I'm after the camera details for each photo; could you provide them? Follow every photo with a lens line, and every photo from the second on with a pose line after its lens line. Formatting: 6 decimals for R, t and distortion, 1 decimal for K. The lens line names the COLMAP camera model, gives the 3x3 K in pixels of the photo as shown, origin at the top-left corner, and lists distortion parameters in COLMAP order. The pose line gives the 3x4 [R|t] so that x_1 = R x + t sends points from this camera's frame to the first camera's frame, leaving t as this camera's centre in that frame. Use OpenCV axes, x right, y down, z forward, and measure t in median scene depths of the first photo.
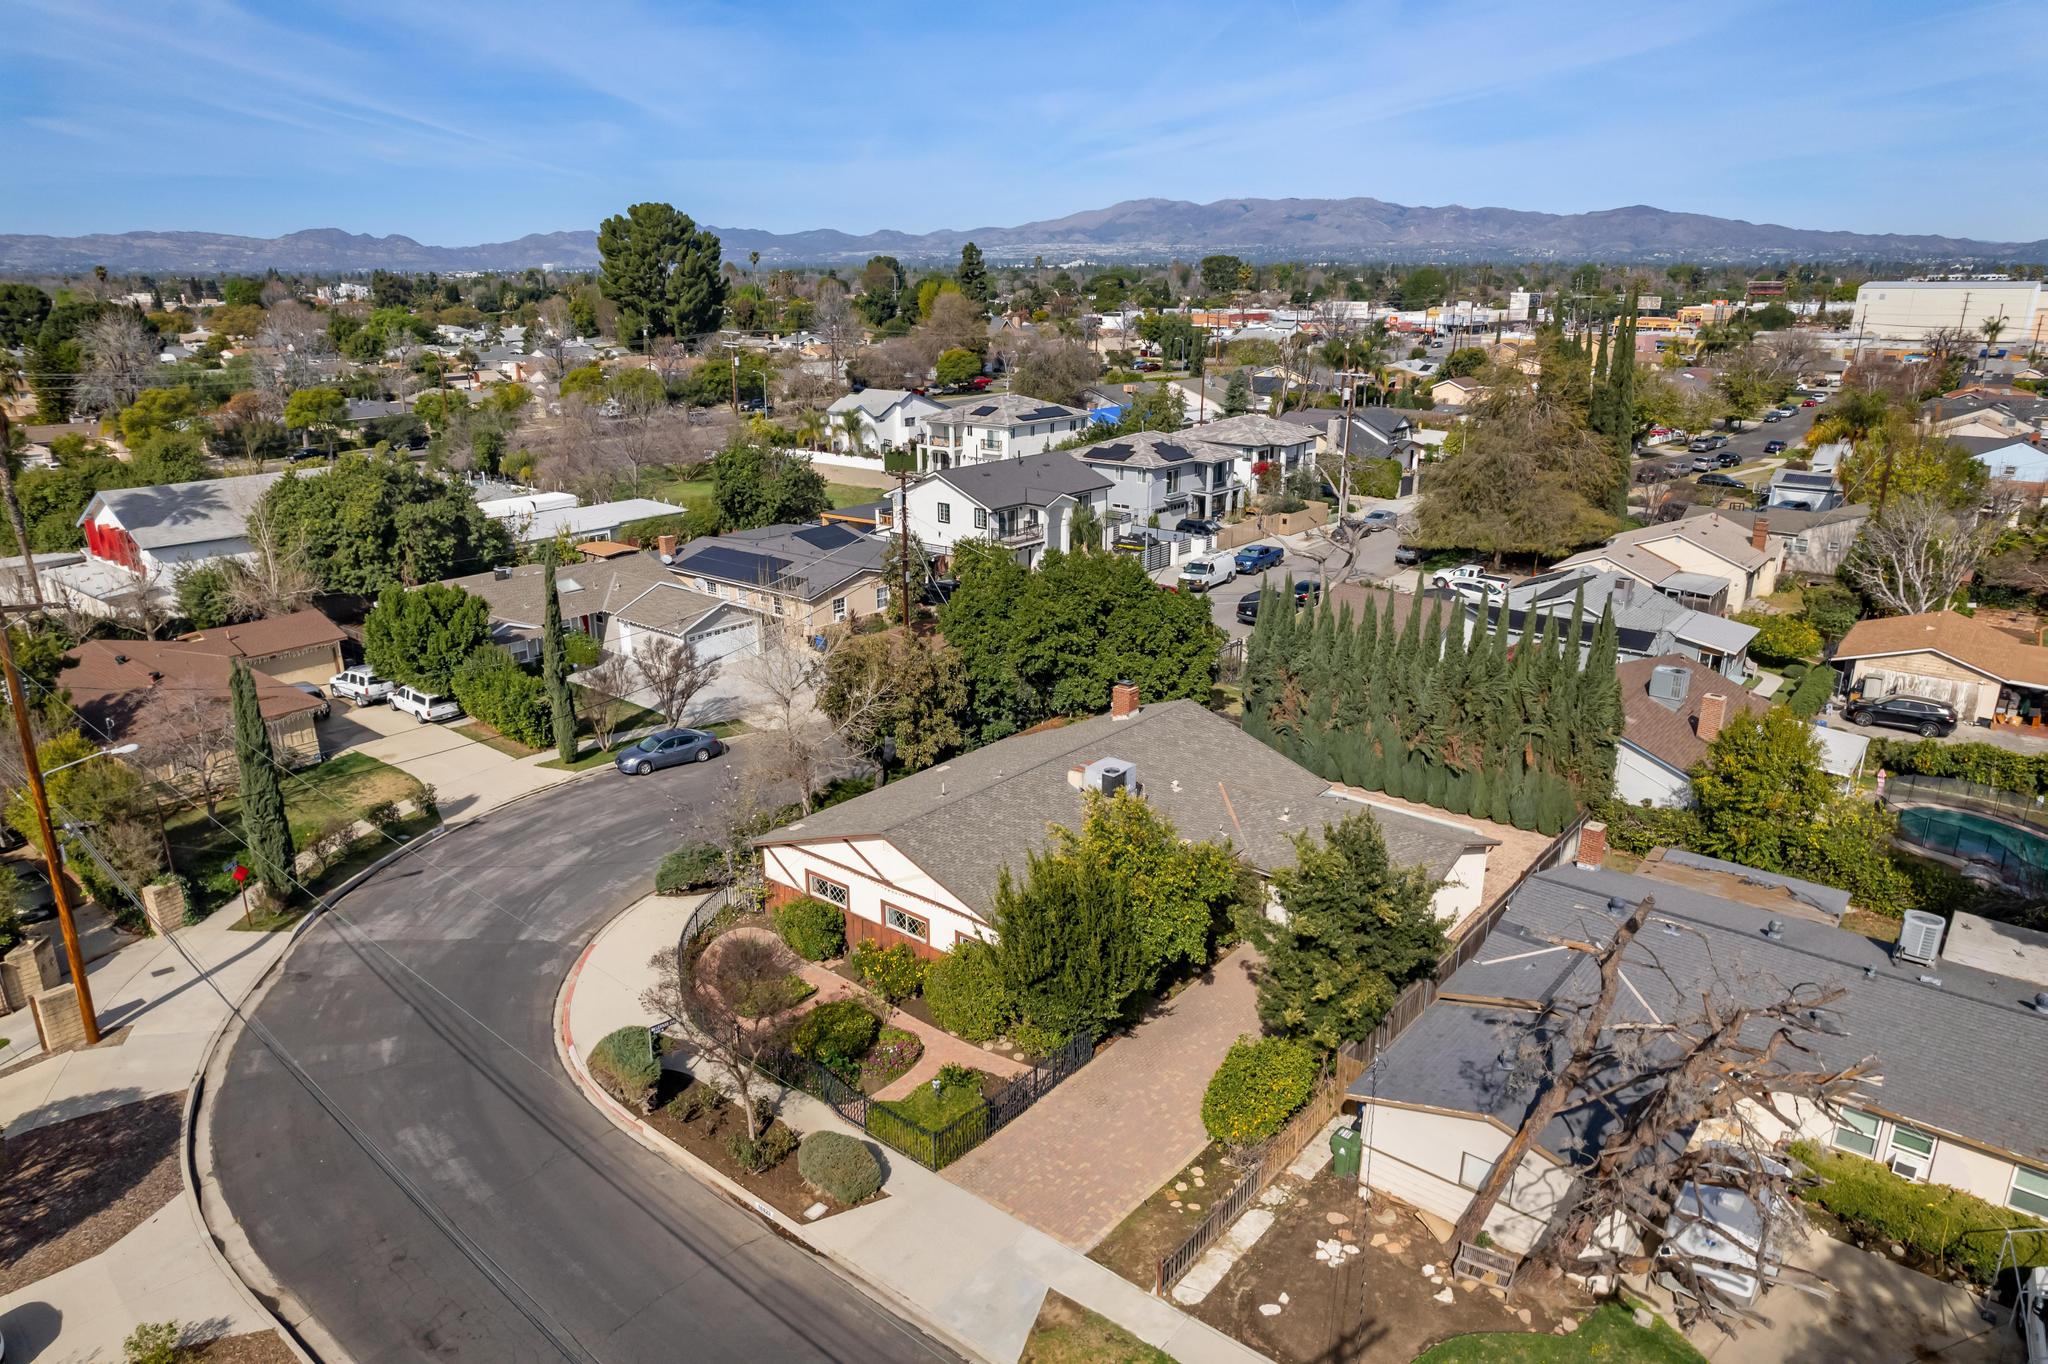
lens RADIAL K [[1307.0, 0, 1028.8], [0, 1307.0, 684.0], [0, 0, 1]] dist [-0.074996, 0.066353]
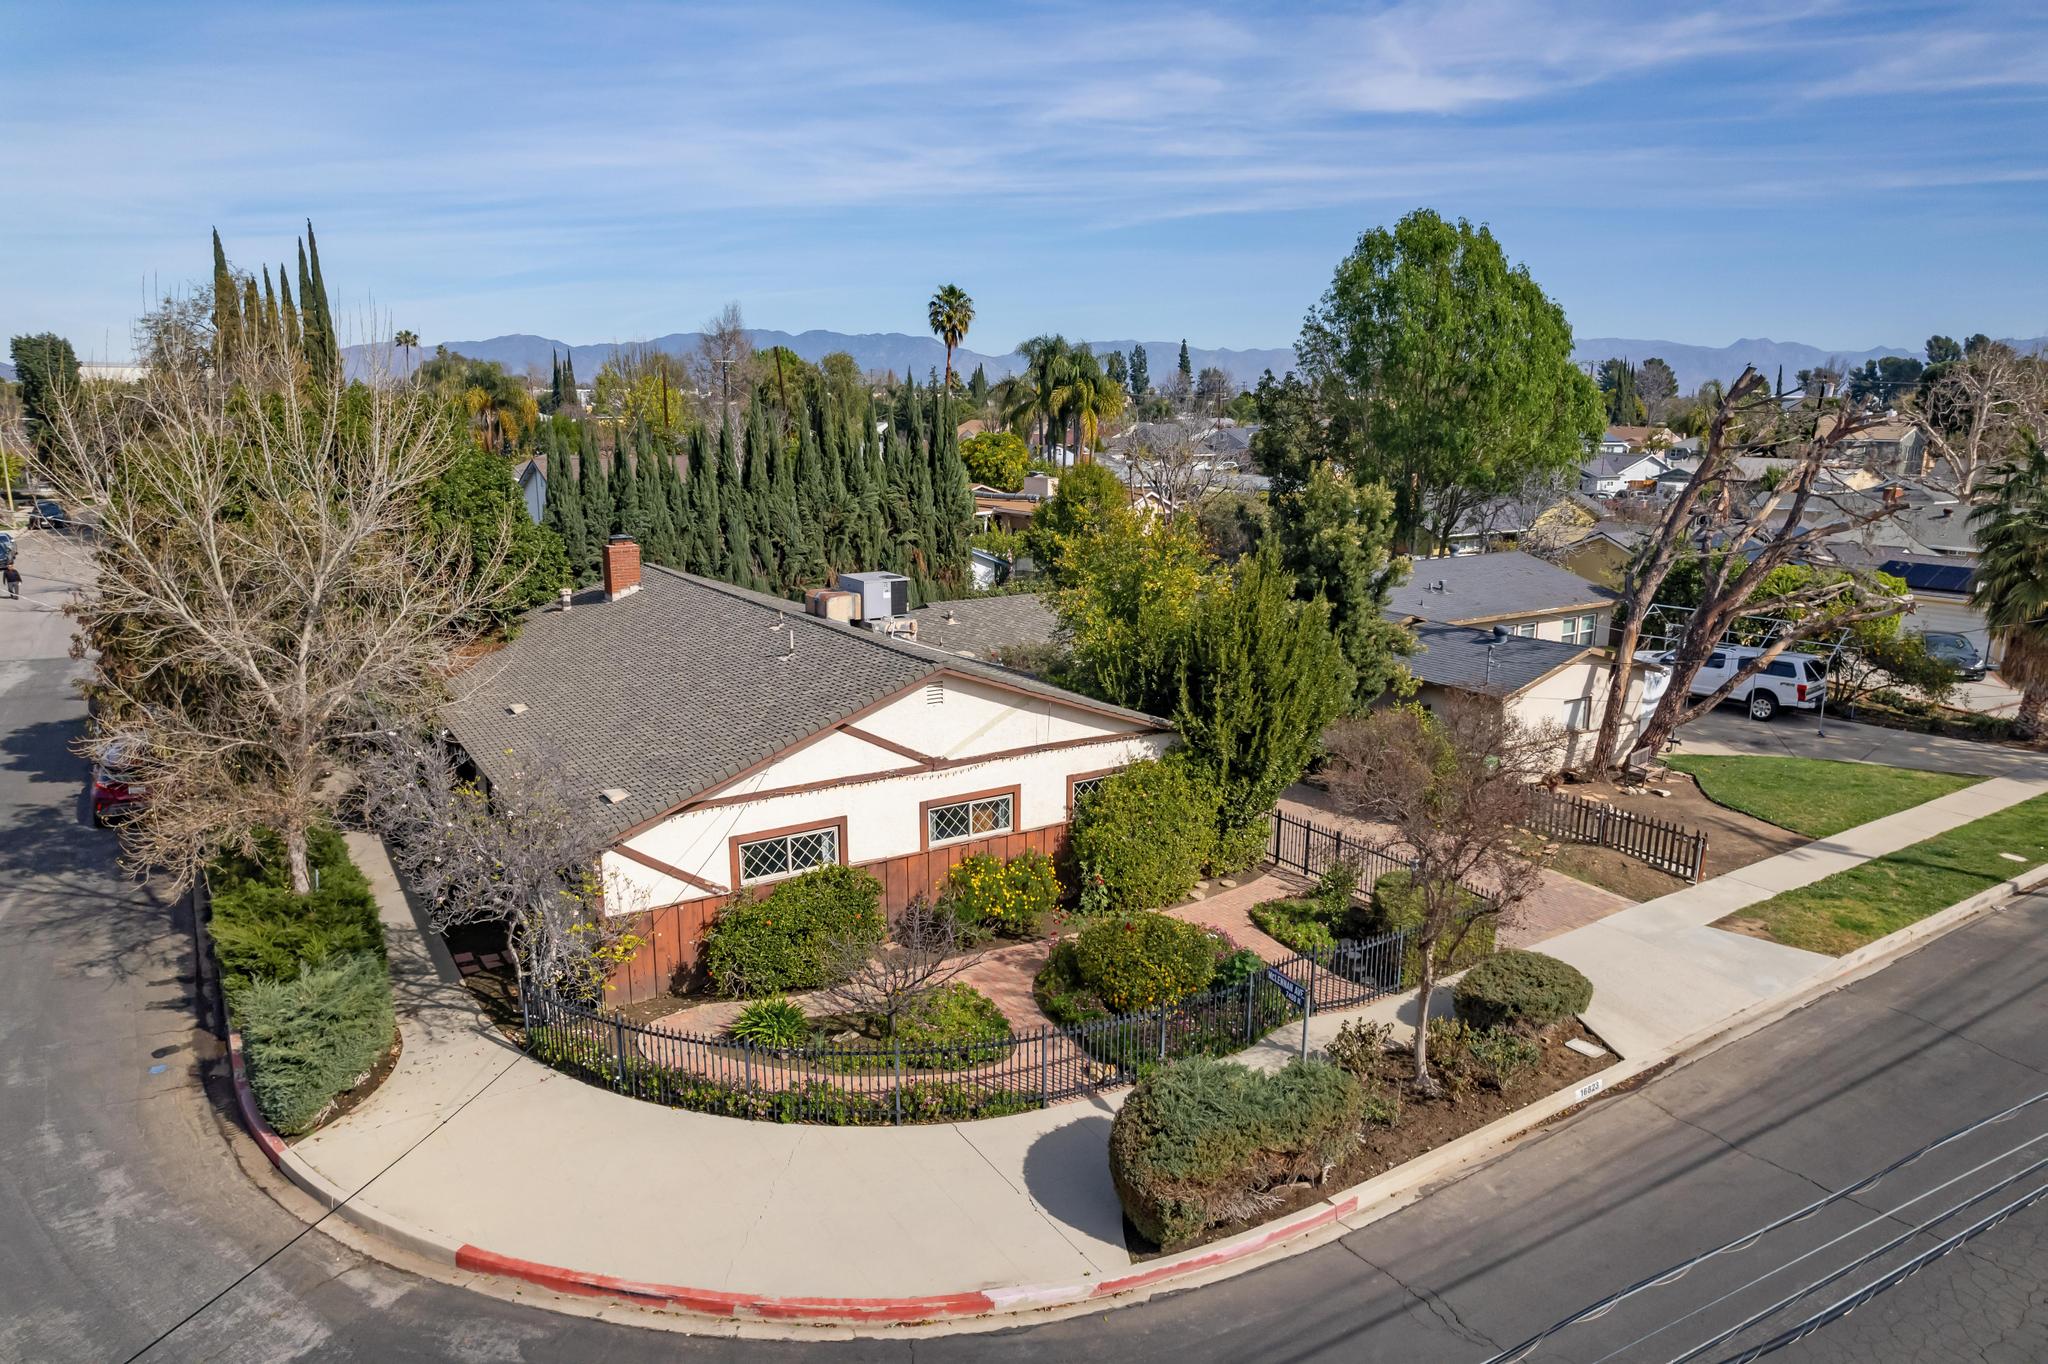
lens RADIAL K [[1288.8, 0, 1031.6], [0, 1288.8, 715.3], [0, 0, 1]] dist [-0.061557, 0.060691]
pose [[0.303954, -0.227269, 0.925182, -0.344808], [0.282707, 0.948902, 0.140216, 0.037442], [-0.909774, 0.218936, 0.352673, 0.430446]]
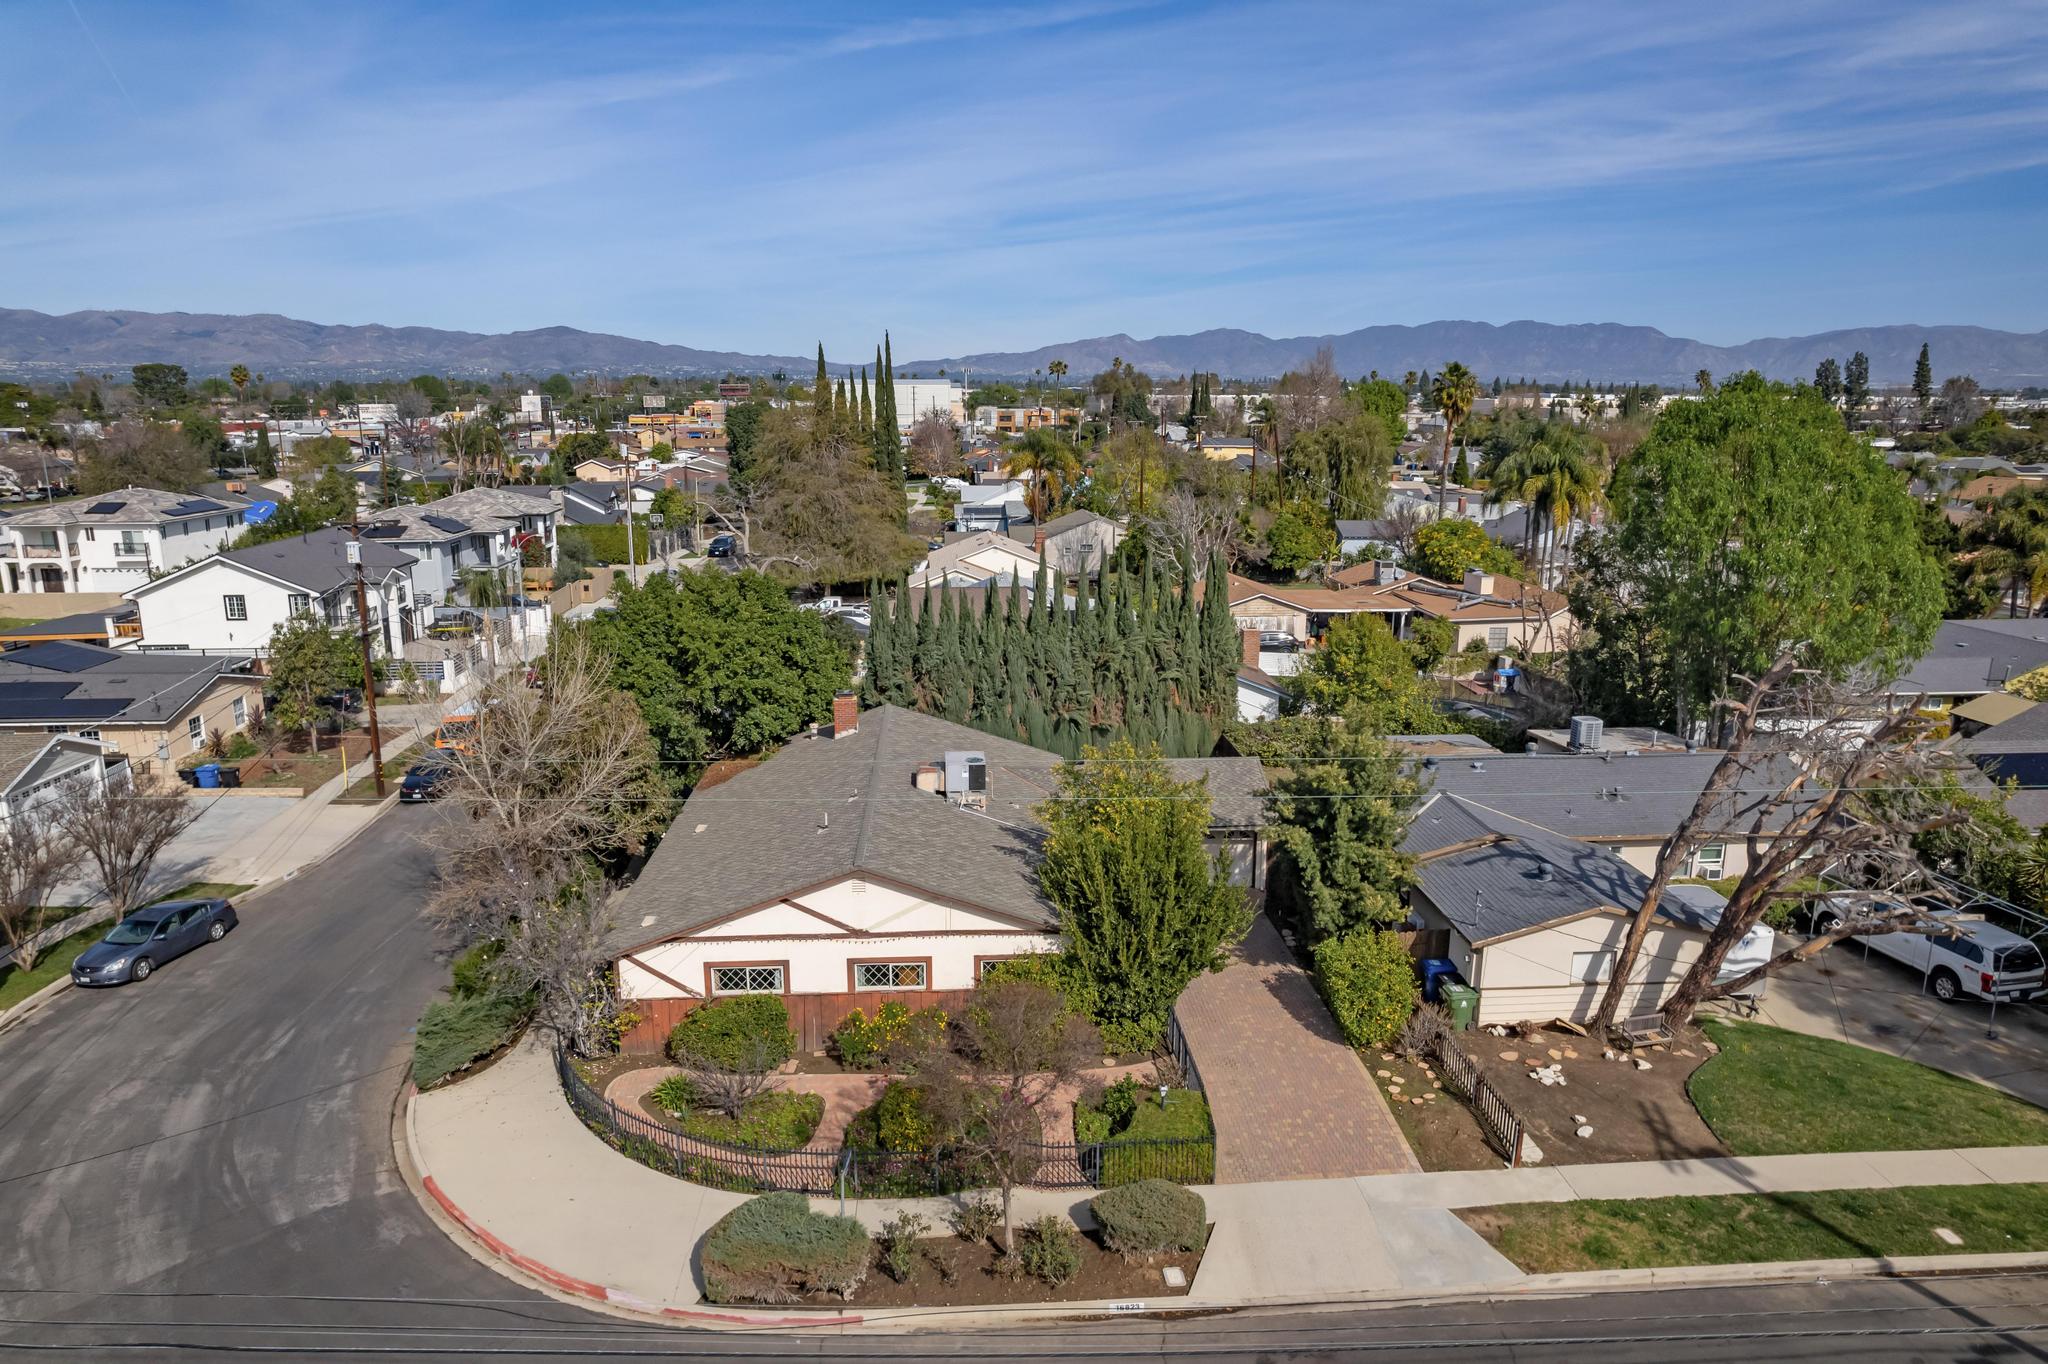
lens RADIAL K [[1307.0, 0, 1028.8], [0, 1307.0, 684.0], [0, 0, 1]] dist [-0.074996, 0.066353]
pose [[0.729409, -0.150038, 0.667421, -0.305644], [0.205639, 0.978616, -0.004743, 0.016433], [-0.652437, 0.140707, 0.744666, 0.181782]]
